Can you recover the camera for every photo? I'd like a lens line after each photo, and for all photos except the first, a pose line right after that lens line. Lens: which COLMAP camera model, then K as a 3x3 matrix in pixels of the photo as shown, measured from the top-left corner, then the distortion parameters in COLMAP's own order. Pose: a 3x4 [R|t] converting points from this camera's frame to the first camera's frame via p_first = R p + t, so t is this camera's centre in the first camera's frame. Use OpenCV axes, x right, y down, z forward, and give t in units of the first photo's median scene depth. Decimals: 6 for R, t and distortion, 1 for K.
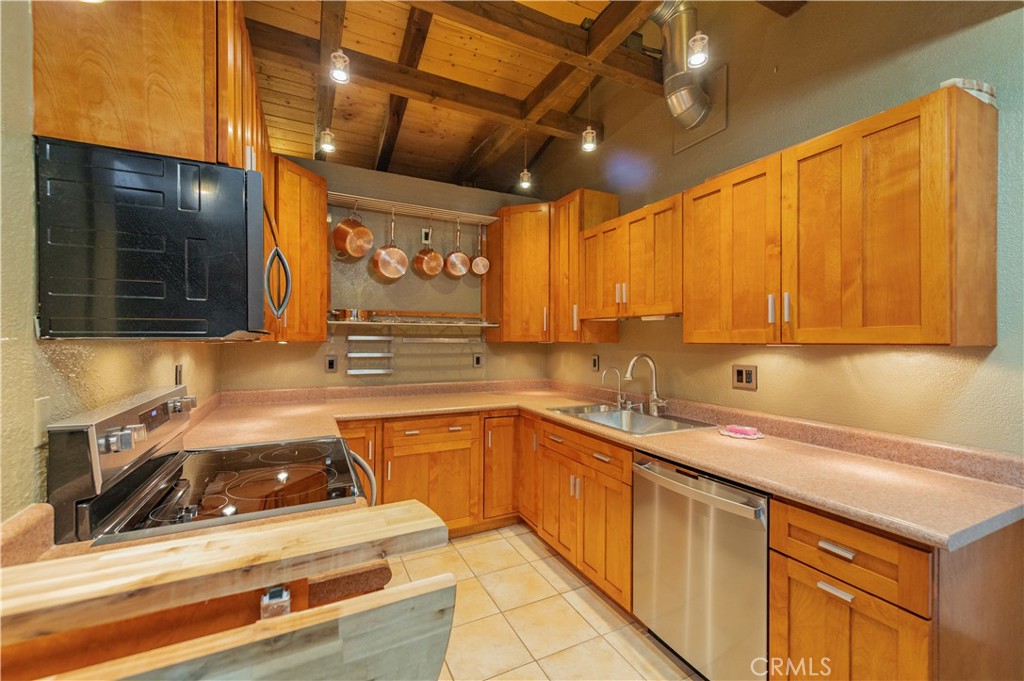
lens RADIAL K [[408.5, 0, 482.0], [0, 408.5, 337.8], [0, 0, 1]] dist [0.010648, -0.001797]
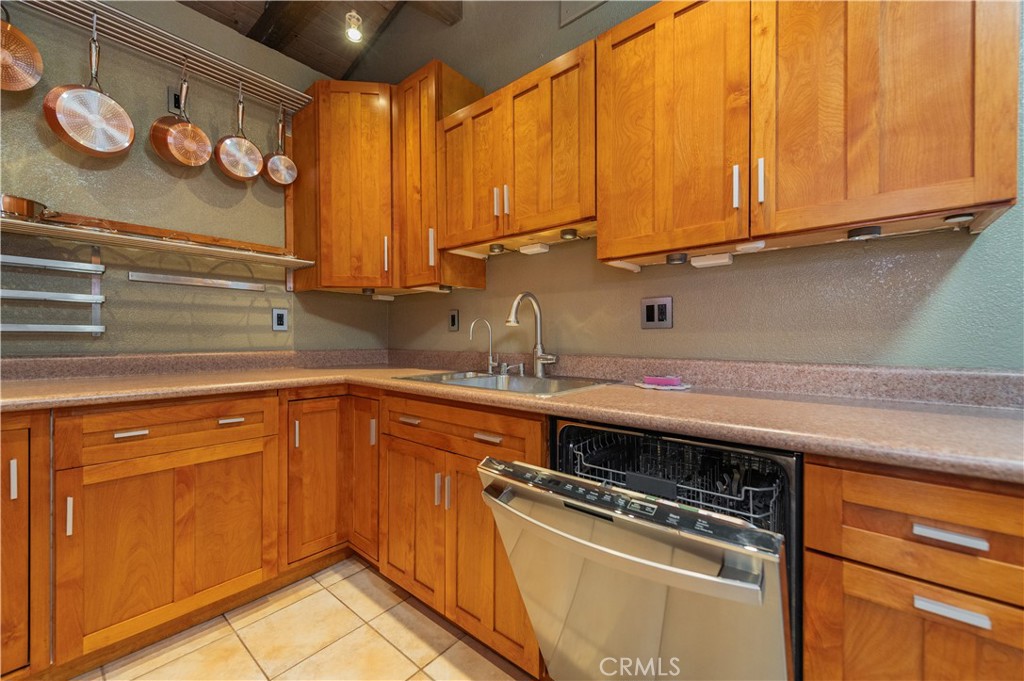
lens RADIAL K [[408.5, 0, 477.6], [0, 408.5, 344.1], [0, 0, 1]] dist [0.010648, -0.001797]
pose [[0.918631, -0.009397, 0.395004, 0.026571], [0.006352, 0.999939, 0.009015, 0.117259], [-0.395065, -0.005773, 0.918635, 0.353486]]
